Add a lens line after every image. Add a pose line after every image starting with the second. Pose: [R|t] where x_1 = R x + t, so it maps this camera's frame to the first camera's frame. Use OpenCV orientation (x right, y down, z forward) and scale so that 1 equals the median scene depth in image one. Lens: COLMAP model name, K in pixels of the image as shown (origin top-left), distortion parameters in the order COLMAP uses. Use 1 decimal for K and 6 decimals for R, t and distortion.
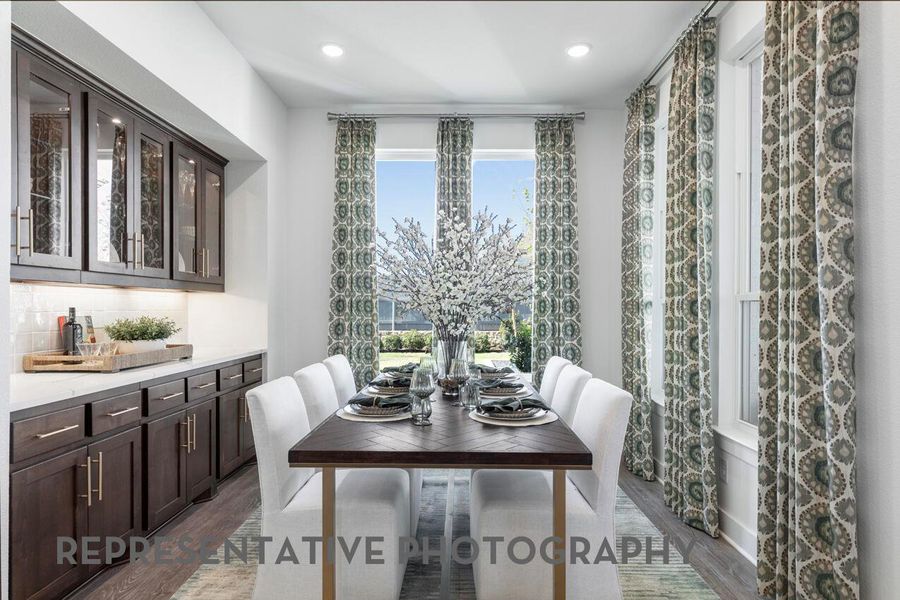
lens RADIAL K [[407.2, 0, 448.9], [0, 407.2, 304.7], [0, 0, 1]] dist [0.005943, 0.000219]
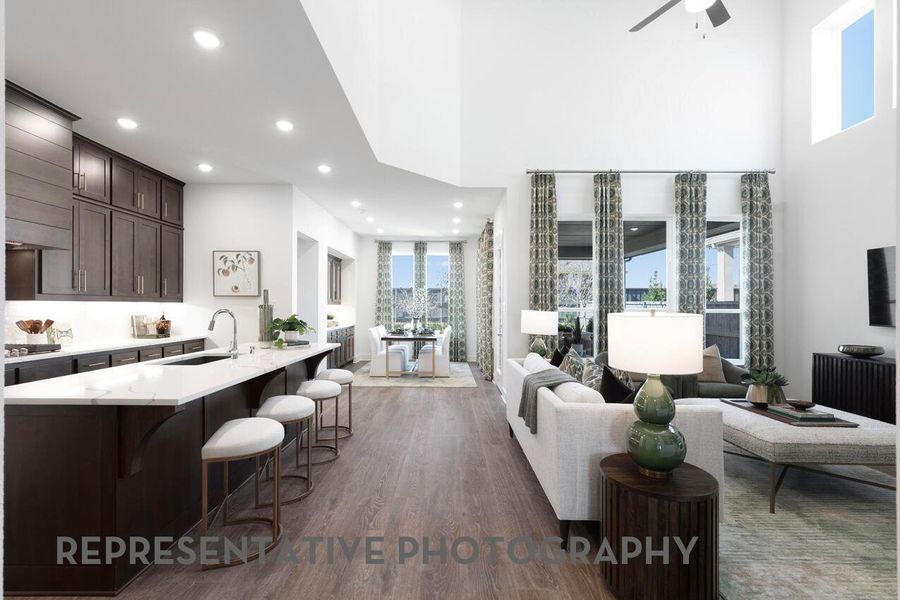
lens RADIAL K [[407.2, 0, 445.8], [0, 407.2, 304.0], [0, 0, 1]] dist [0.005943, 0.000219]
pose [[0.999977, -0.004340, -0.005232, 0.198876], [0.004353, 0.999987, 0.002585, -0.038635], [0.005220, -0.002608, 0.999983, -1.771268]]
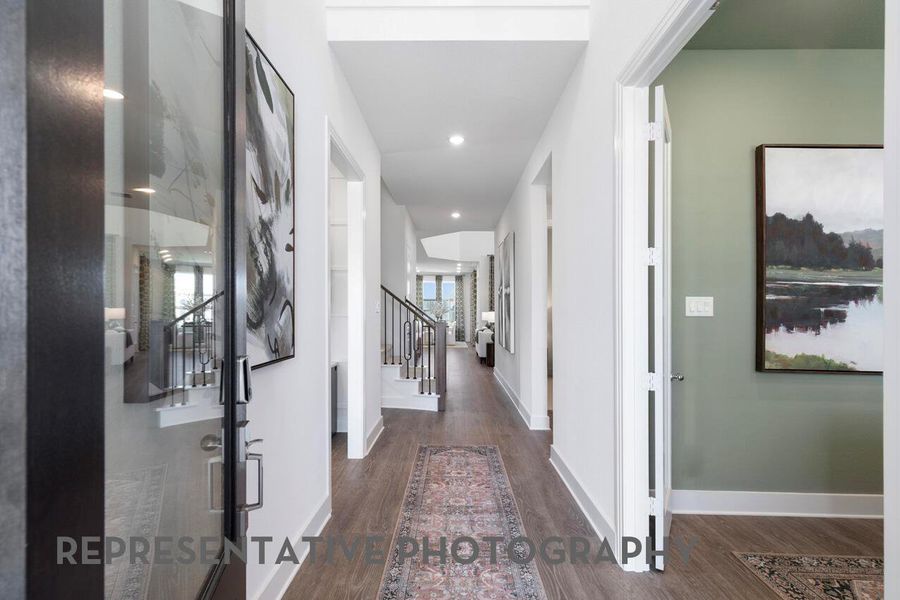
lens RADIAL K [[407.2, 0, 448.8], [0, 407.2, 305.1], [0, 0, 1]] dist [0.005943, 0.000219]
pose [[0.999891, -0.008979, -0.011710, 0.188733], [0.008880, 0.999924, -0.008504, -0.049567], [0.011786, 0.008399, 0.999895, -3.964477]]
